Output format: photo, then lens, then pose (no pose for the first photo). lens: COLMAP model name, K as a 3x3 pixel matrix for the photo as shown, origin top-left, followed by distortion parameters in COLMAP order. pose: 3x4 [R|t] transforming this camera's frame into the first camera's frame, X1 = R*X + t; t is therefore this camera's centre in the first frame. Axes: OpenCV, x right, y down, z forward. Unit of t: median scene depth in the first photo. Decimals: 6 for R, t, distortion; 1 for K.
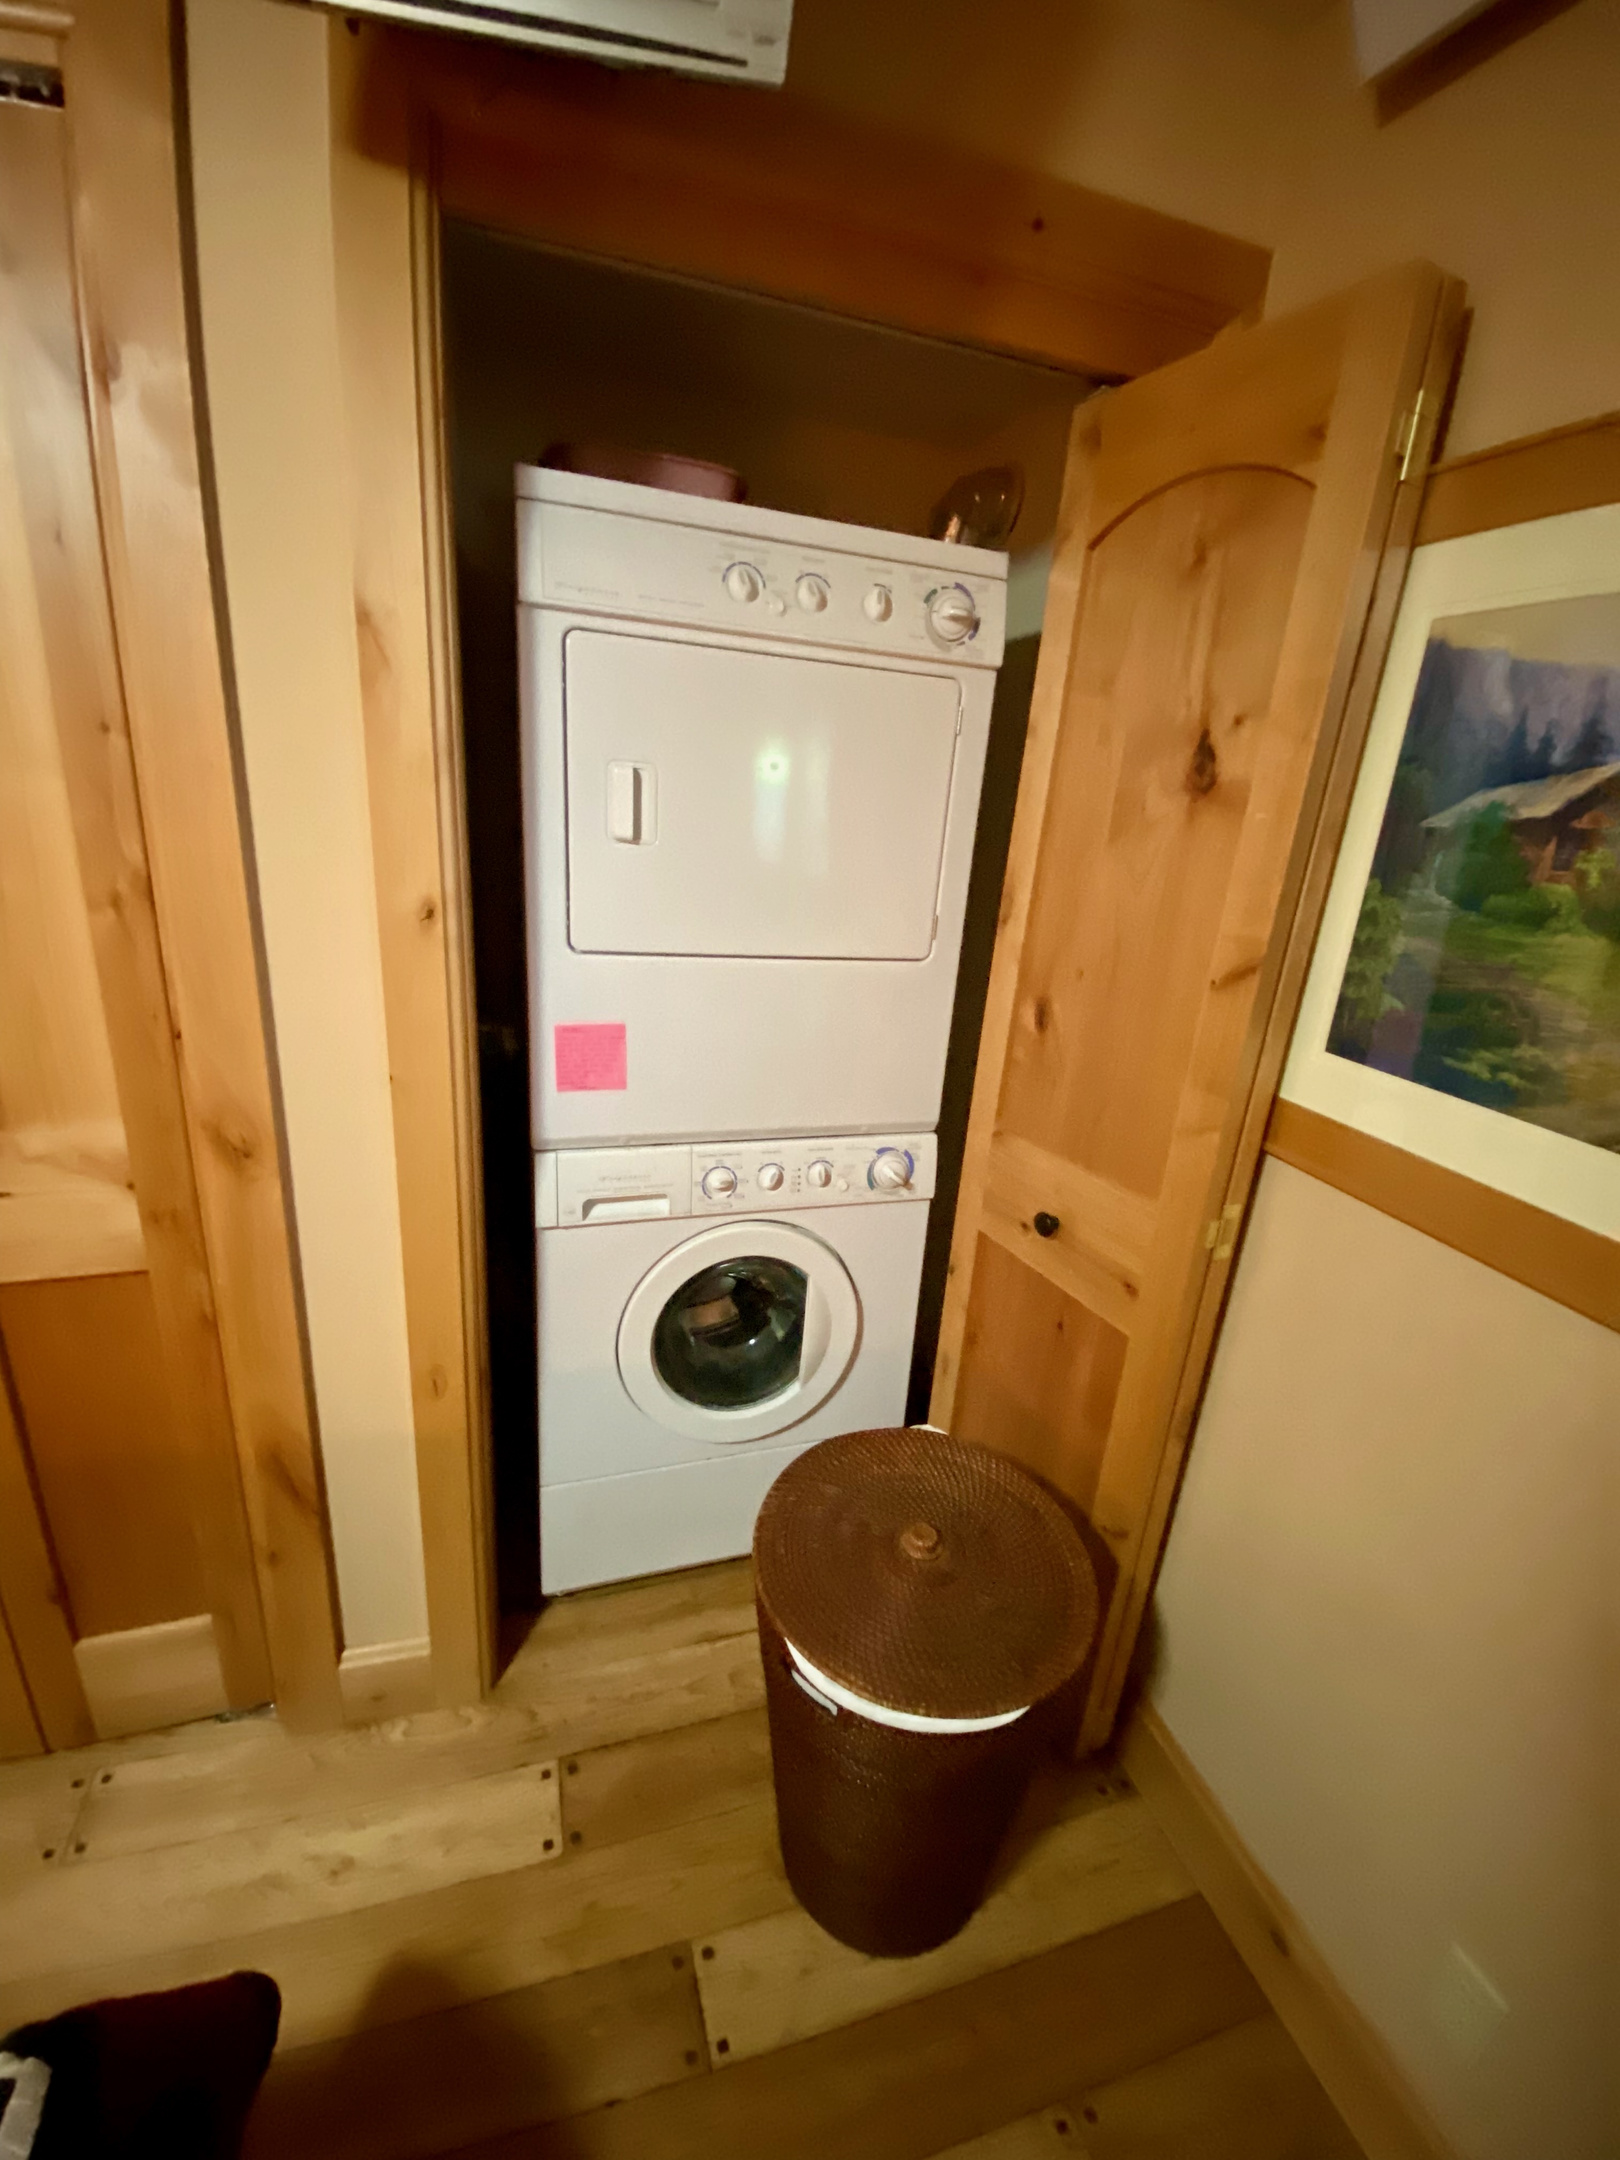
lens RADIAL K [[879.9, 0, 818.3], [0, 879.9, 1073.8], [0, 0, 1]] dist [0.048609, -0.037961]
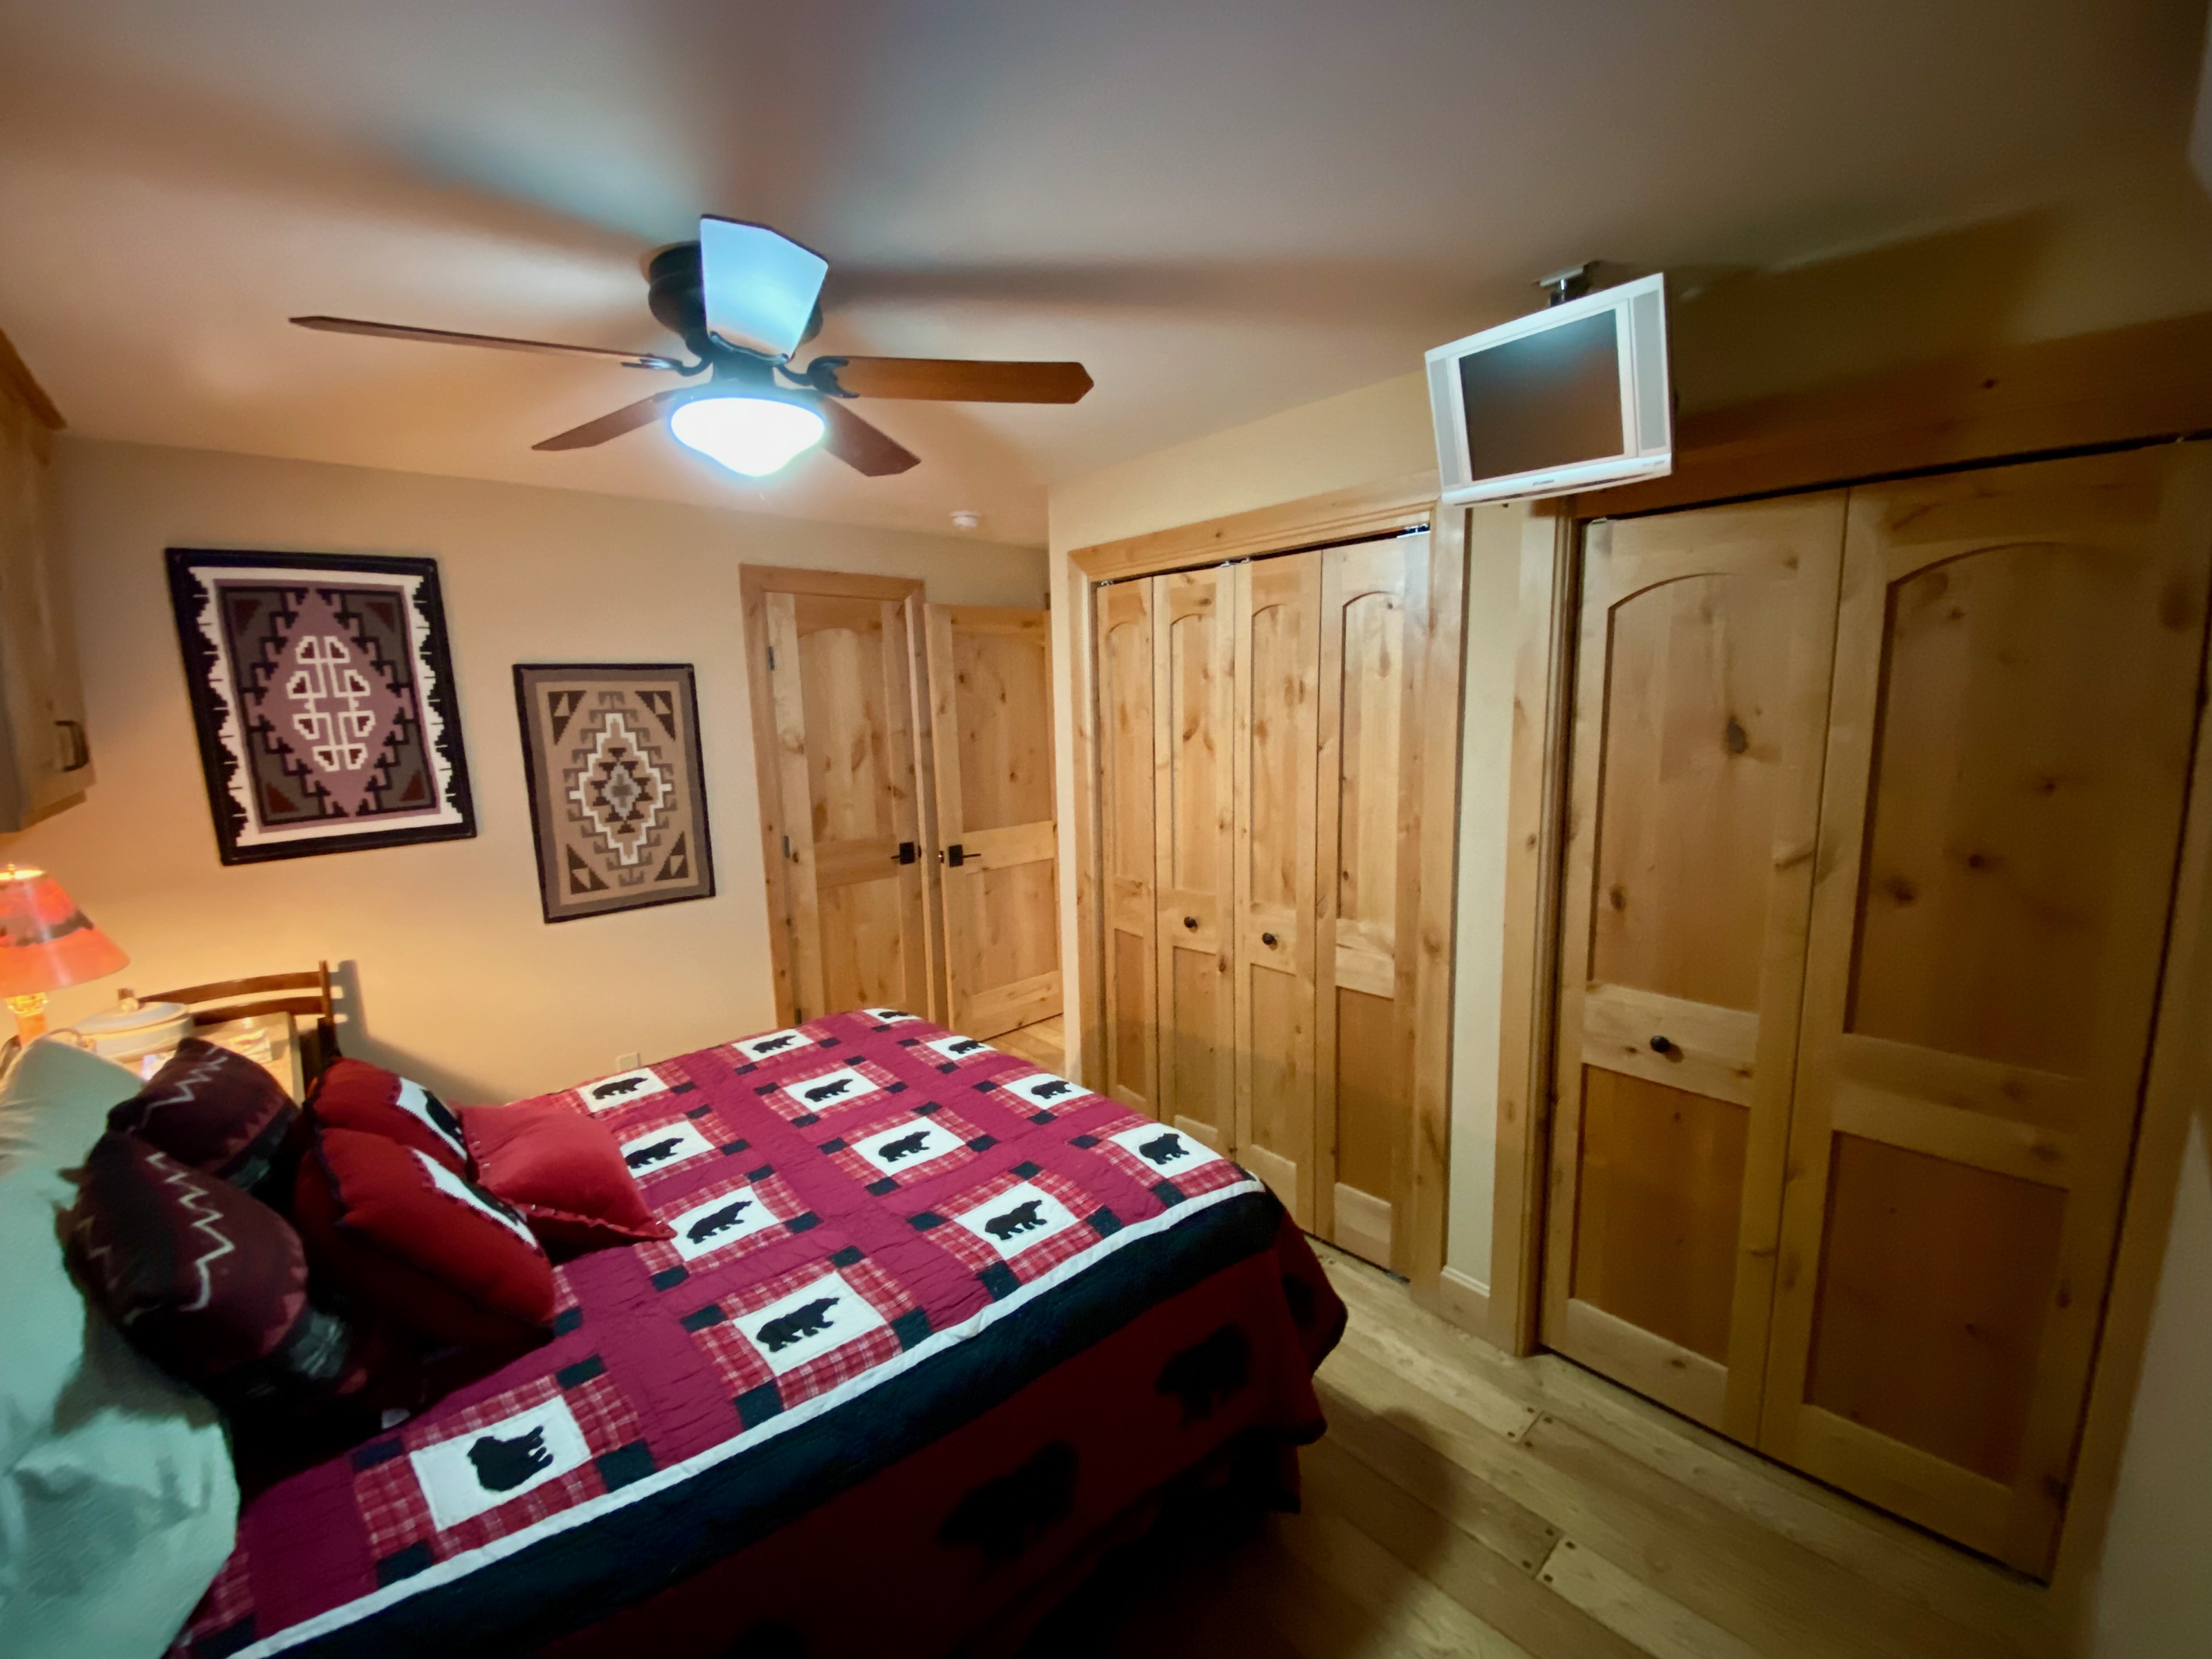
lens RADIAL K [[901.1, 0, 1106.0], [0, 901.1, 829.5], [0, 0, 1]] dist [0.048609, -0.037961]
pose [[0.407177, 0.009771, -0.913297, 0.973867], [-0.239555, 0.966079, -0.096465, 0.205065], [0.881374, 0.258063, 0.395706, -0.587569]]
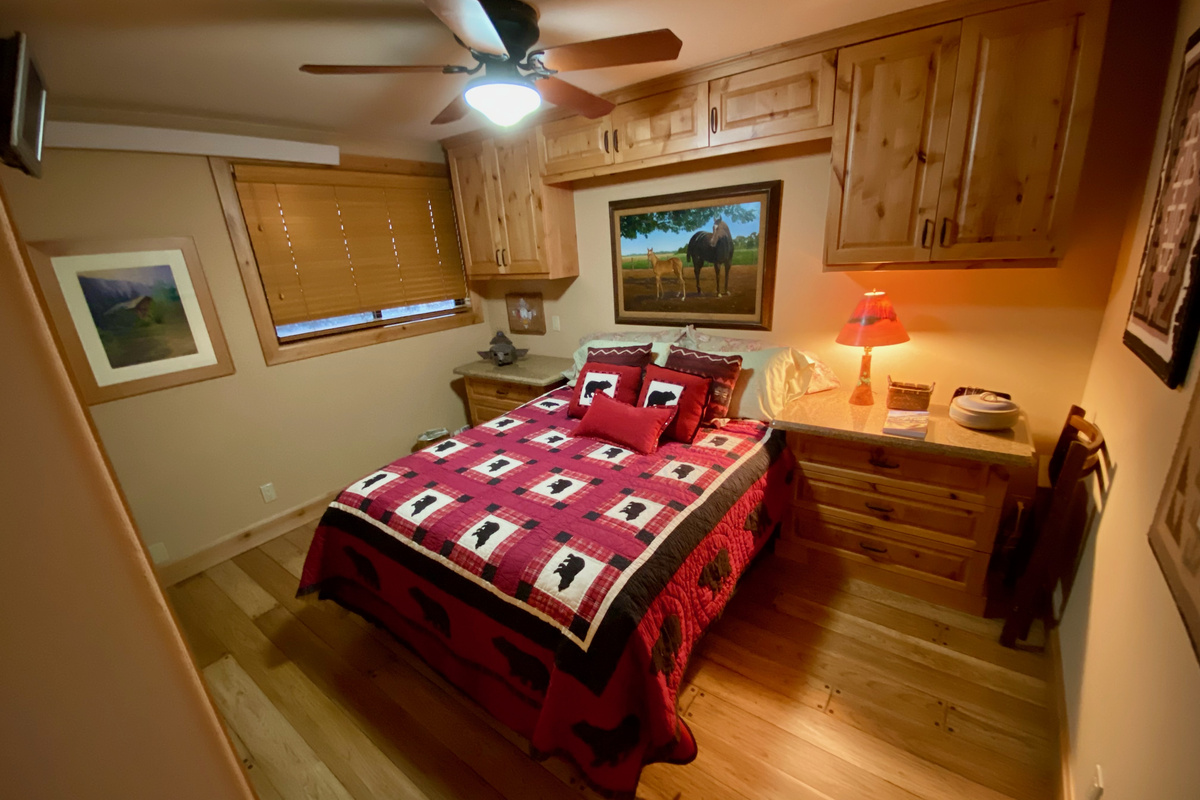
lens RADIAL K [[495.4, 0, 600.0], [0, 495.4, 400.0], [0, 0, 1]] dist [-0.000543, -0.000395]
pose [[-0.568677, -0.292568, 0.768772, -2.269036], [0.281032, 0.809262, 0.515864, -0.411268], [-0.773063, 0.509410, -0.377988, 0.174816]]
